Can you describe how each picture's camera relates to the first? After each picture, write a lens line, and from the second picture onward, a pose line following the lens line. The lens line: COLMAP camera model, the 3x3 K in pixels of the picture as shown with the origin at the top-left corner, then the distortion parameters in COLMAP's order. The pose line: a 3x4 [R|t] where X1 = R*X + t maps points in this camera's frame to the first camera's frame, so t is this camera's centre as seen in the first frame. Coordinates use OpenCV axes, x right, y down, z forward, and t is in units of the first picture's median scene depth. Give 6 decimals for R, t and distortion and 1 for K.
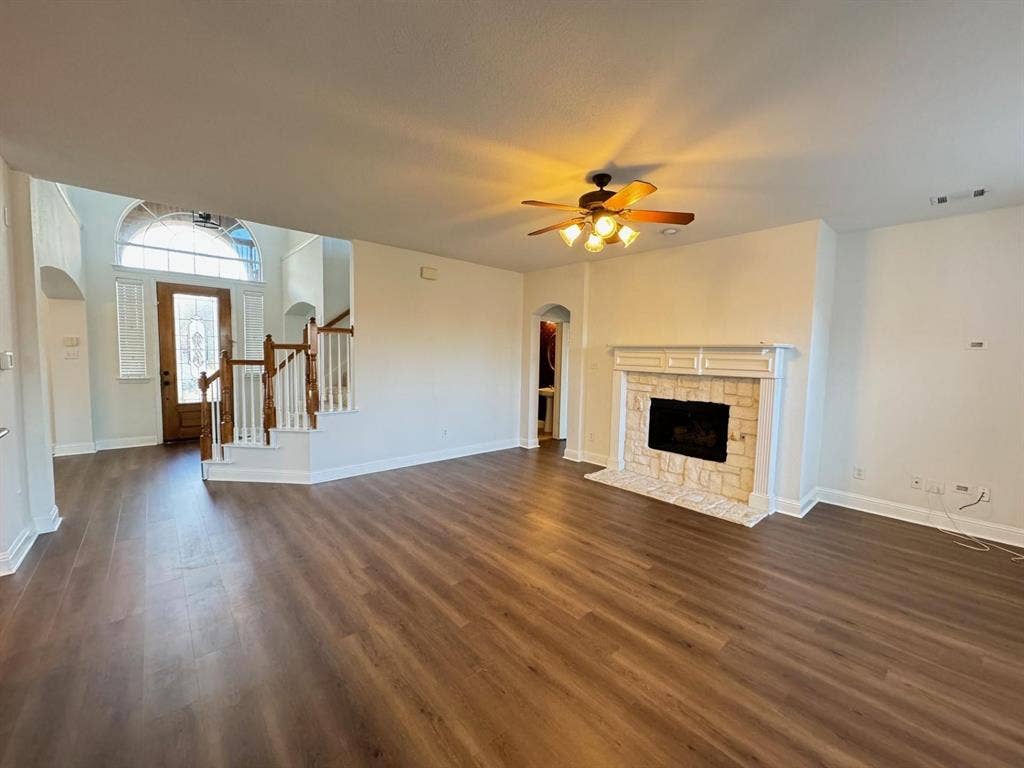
lens RADIAL K [[407.8, 0, 512.5], [0, 407.8, 384.9], [0, 0, 1]] dist [0.000888, 0.000411]
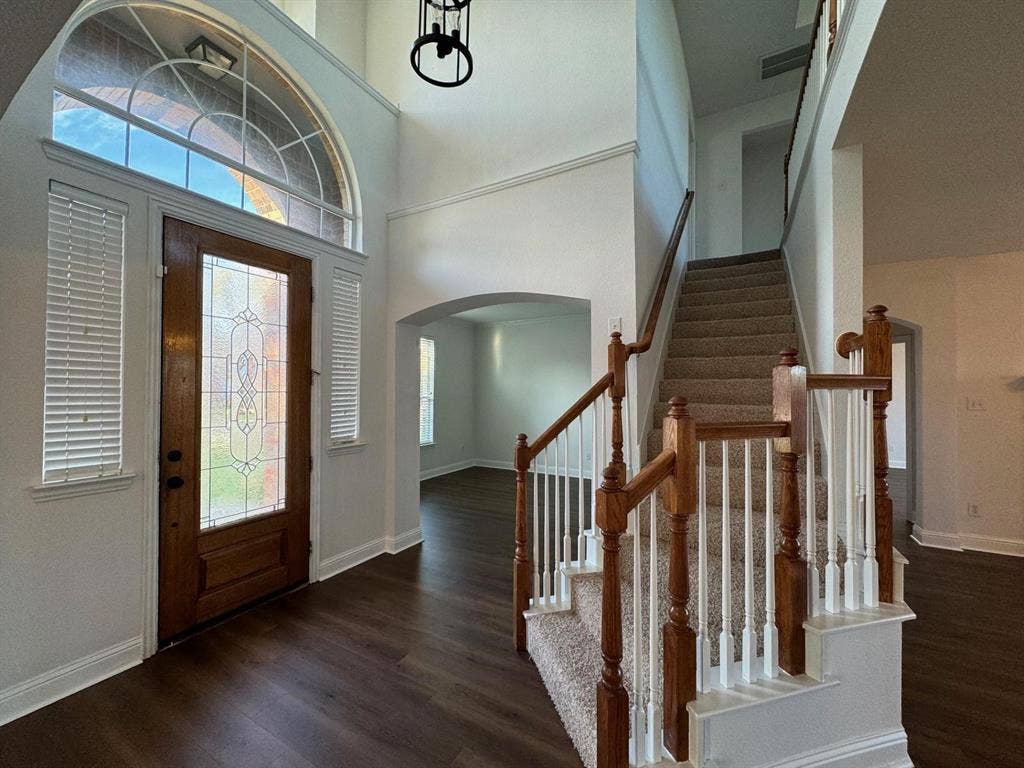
lens RADIAL K [[407.8, 0, 515.2], [0, 407.8, 383.5], [0, 0, 1]] dist [0.000888, 0.000411]
pose [[0.943653, -0.010627, 0.330766, -0.674299], [0.035912, 0.996870, -0.070426, -0.057528], [-0.328982, 0.078336, 0.941081, 0.533418]]
